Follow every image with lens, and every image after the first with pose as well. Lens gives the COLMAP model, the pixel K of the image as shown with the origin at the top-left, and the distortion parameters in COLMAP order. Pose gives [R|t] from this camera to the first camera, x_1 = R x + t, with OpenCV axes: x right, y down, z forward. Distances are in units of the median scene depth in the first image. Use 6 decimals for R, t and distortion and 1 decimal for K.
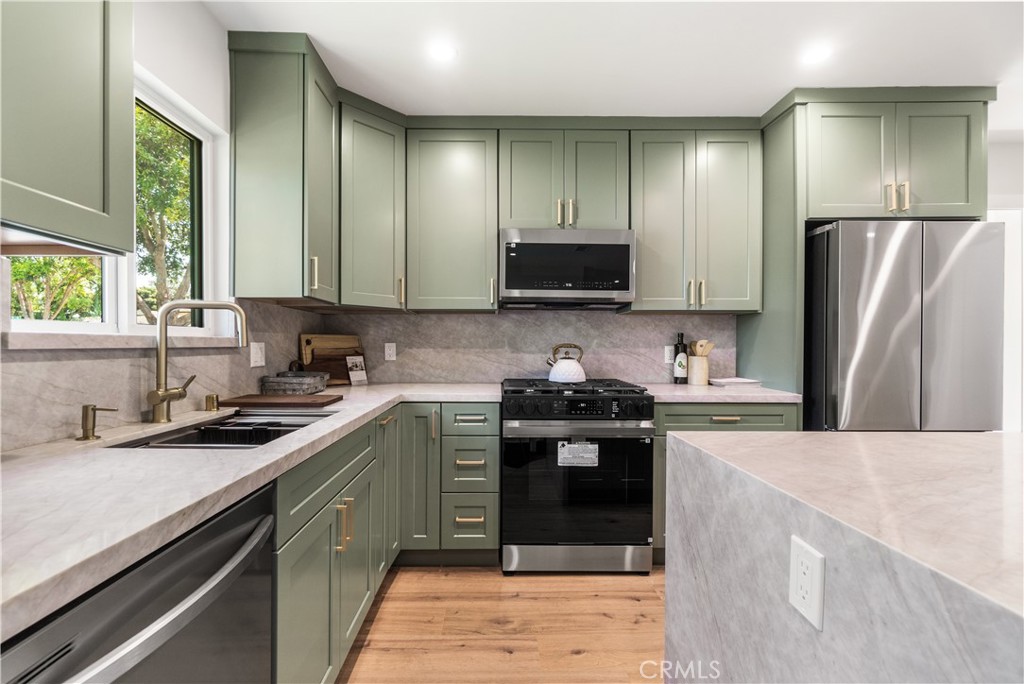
lens RADIAL K [[454.6, 0, 508.1], [0, 454.6, 340.1], [0, 0, 1]] dist [-0.001637, 0.000211]
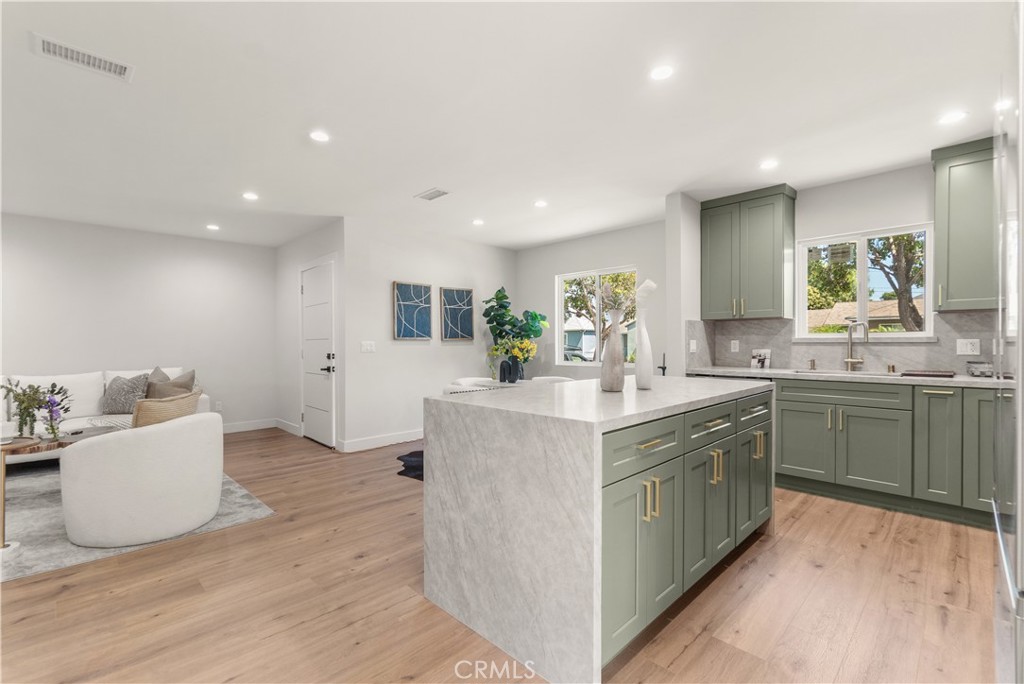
lens RADIAL K [[454.6, 0, 497.2], [0, 454.6, 348.2], [0, 0, 1]] dist [-0.001637, 0.000211]
pose [[-0.729090, 0.006221, -0.684390, 1.360414], [0.006402, 0.999977, 0.002270, 0.018123], [0.684388, -0.002727, -0.729113, 0.847604]]
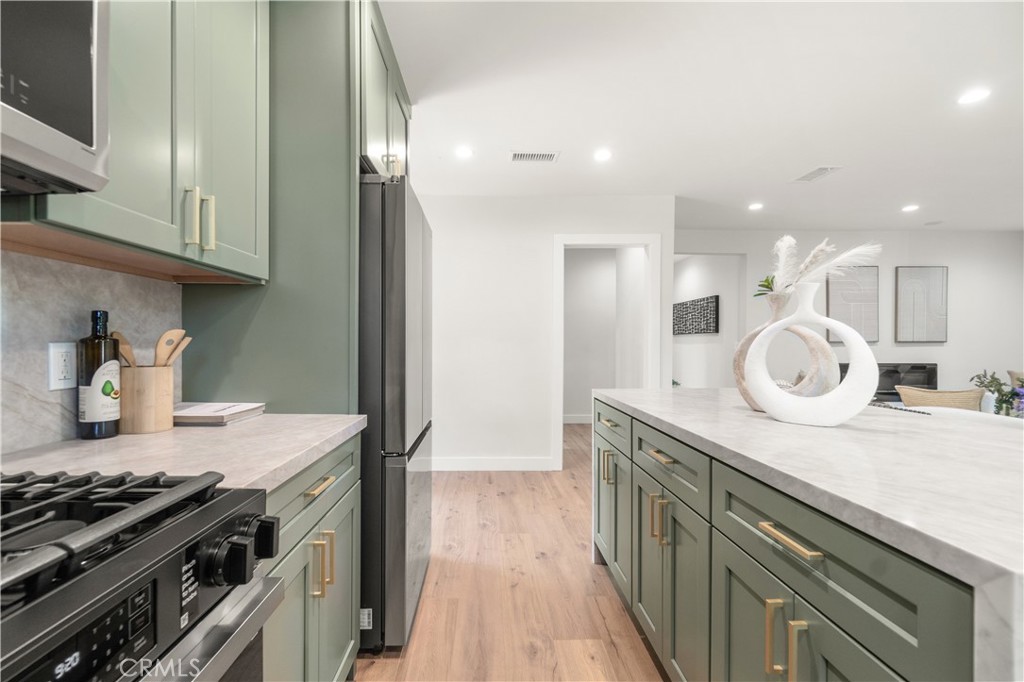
lens RADIAL K [[448.6, 0, 496.5], [0, 448.6, 348.3], [0, 0, 1]] dist [-0.006692, 0.000446]
pose [[0.000696, -0.015225, 0.999884, -0.014359], [-0.009072, 0.999843, 0.015231, 0.009078], [-0.999959, -0.009081, 0.000558, 0.730733]]
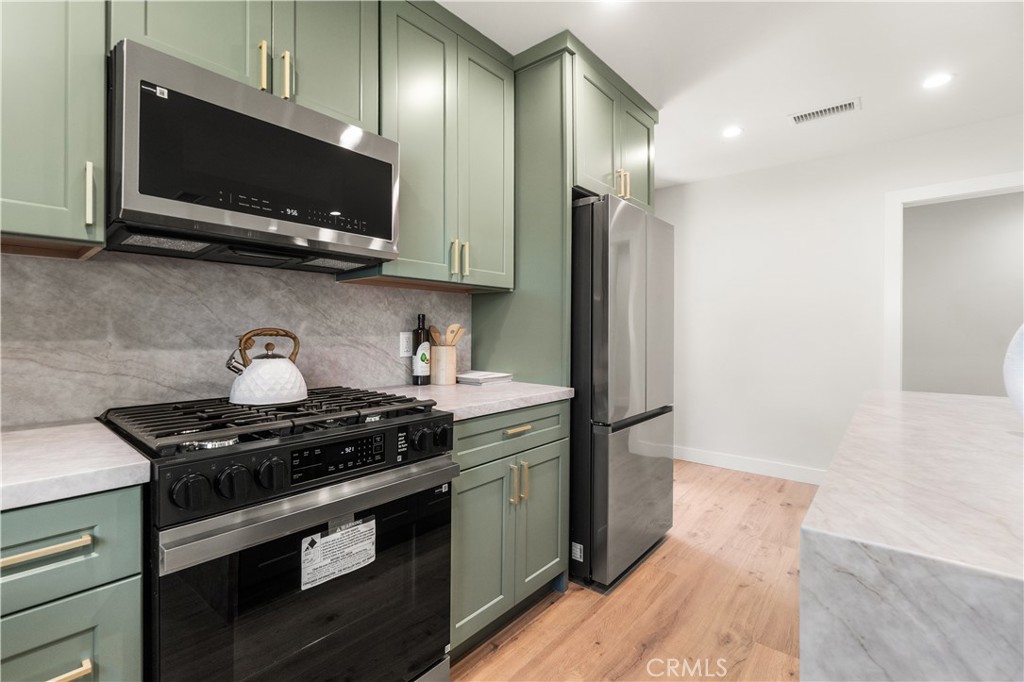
lens RADIAL K [[448.6, 0, 478.9], [0, 448.6, 332.4], [0, 0, 1]] dist [-0.006692, 0.000446]
pose [[0.684325, -0.002941, 0.729171, -0.087334], [-0.004420, 0.999957, 0.008181, 0.007646], [-0.729164, -0.008821, 0.684282, 0.499595]]
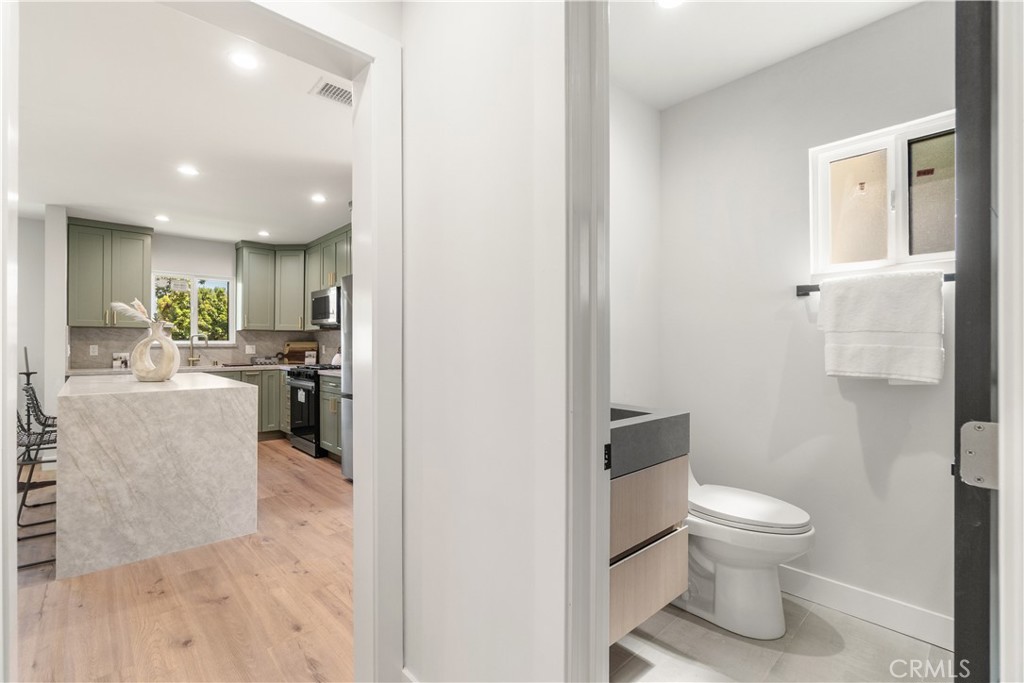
lens RADIAL K [[448.6, 0, 493.2], [0, 448.6, 346.2], [0, 0, 1]] dist [-0.006692, 0.000446]
pose [[0.655221, -0.004934, -0.755421, 2.088272], [0.009968, 0.999948, 0.002115, 0.015686], [0.755371, -0.008916, 0.655236, 0.260071]]
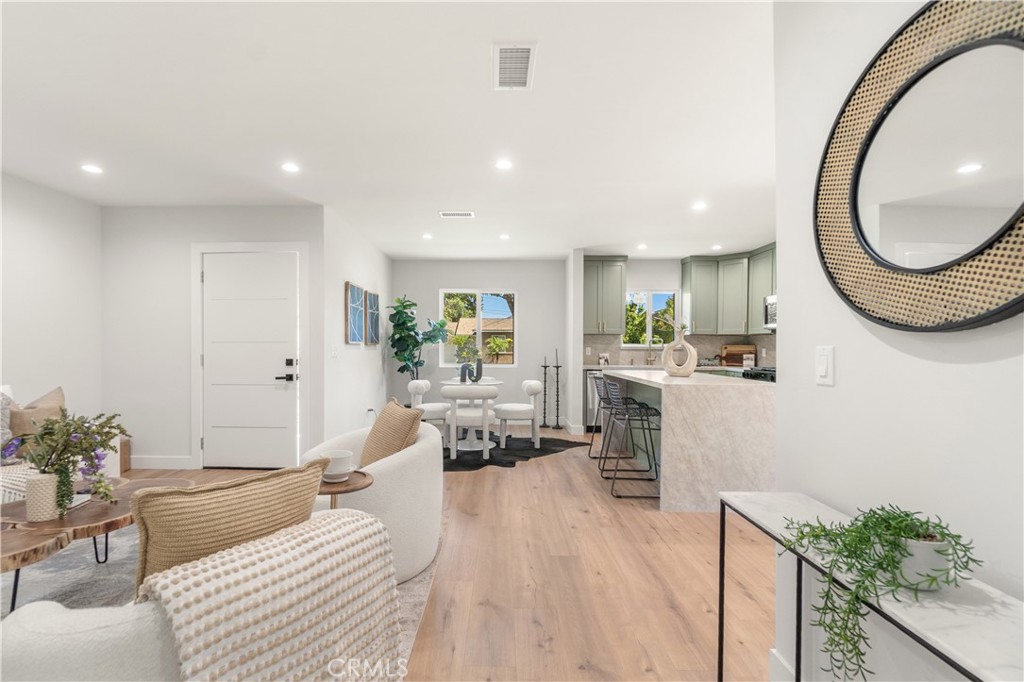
lens RADIAL K [[448.6, 0, 496.5], [0, 448.6, 348.5], [0, 0, 1]] dist [-0.006692, 0.000446]
pose [[-0.028115, -0.002691, -0.999601, 2.145592], [0.002711, 0.999992, -0.002769, 0.009494], [0.999601, -0.002787, -0.028107, -0.230465]]
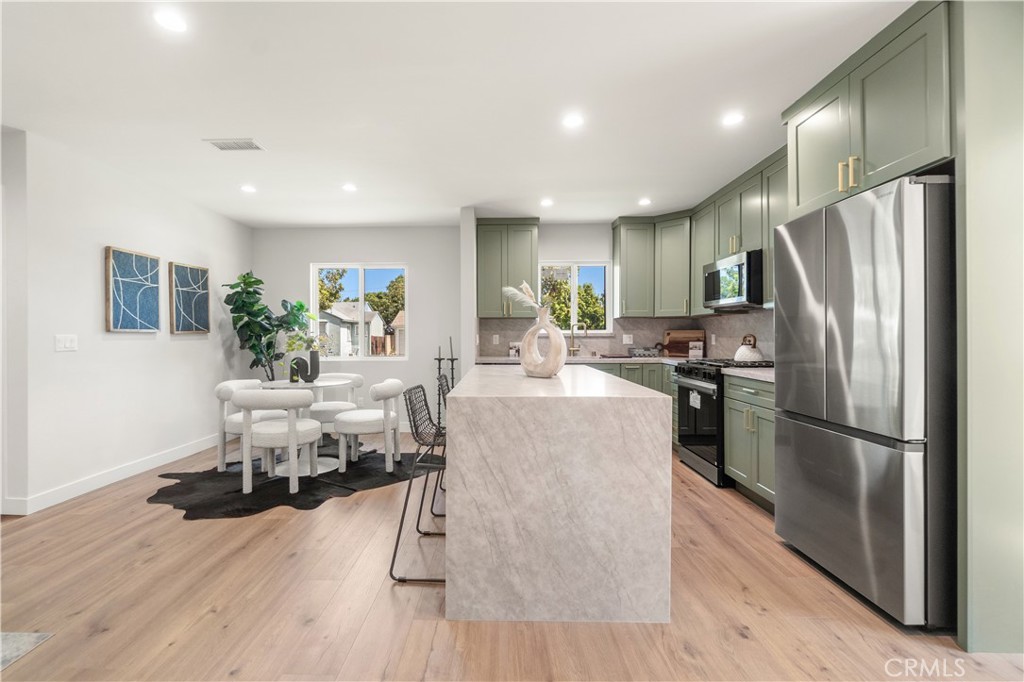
lens RADIAL K [[448.6, 0, 494.1], [0, 448.6, 335.3], [0, 0, 1]] dist [-0.006692, 0.000446]
pose [[-0.036404, -0.006638, -0.999315, 1.608952], [0.011266, 0.999912, -0.007053, 0.014872], [0.999274, -0.011515, -0.036326, 0.288526]]
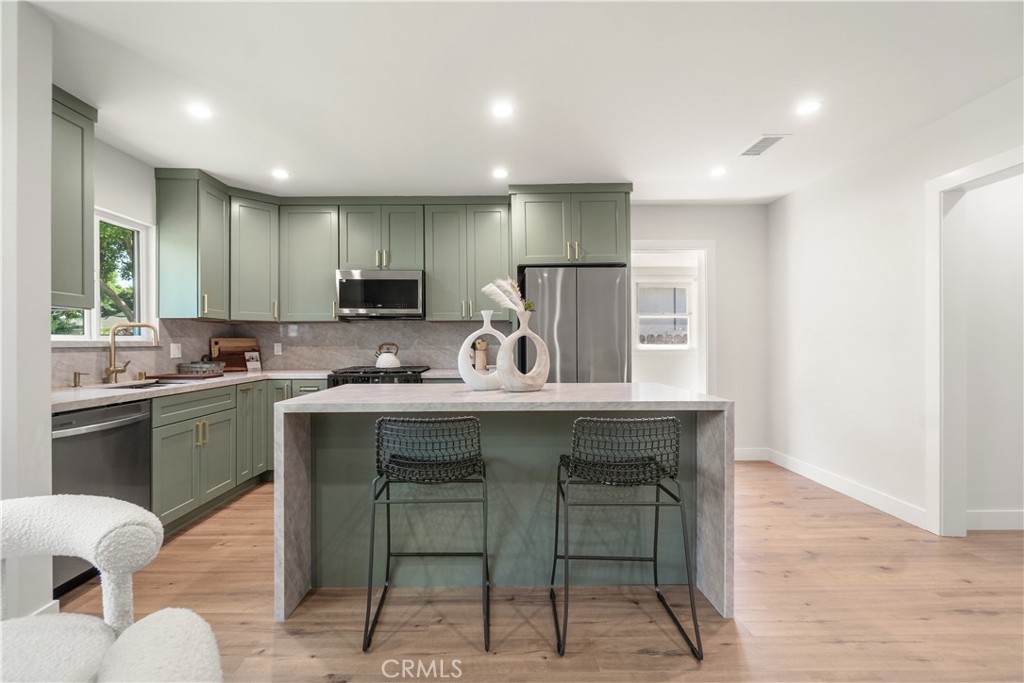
lens RADIAL K [[448.6, 0, 490.4], [0, 448.6, 336.7], [0, 0, 1]] dist [-0.006692, 0.000446]
pose [[0.999966, -0.007581, 0.003214, 0.495788], [0.007596, 0.999961, -0.004613, -0.003080], [-0.003179, 0.004638, 0.999984, -0.539073]]
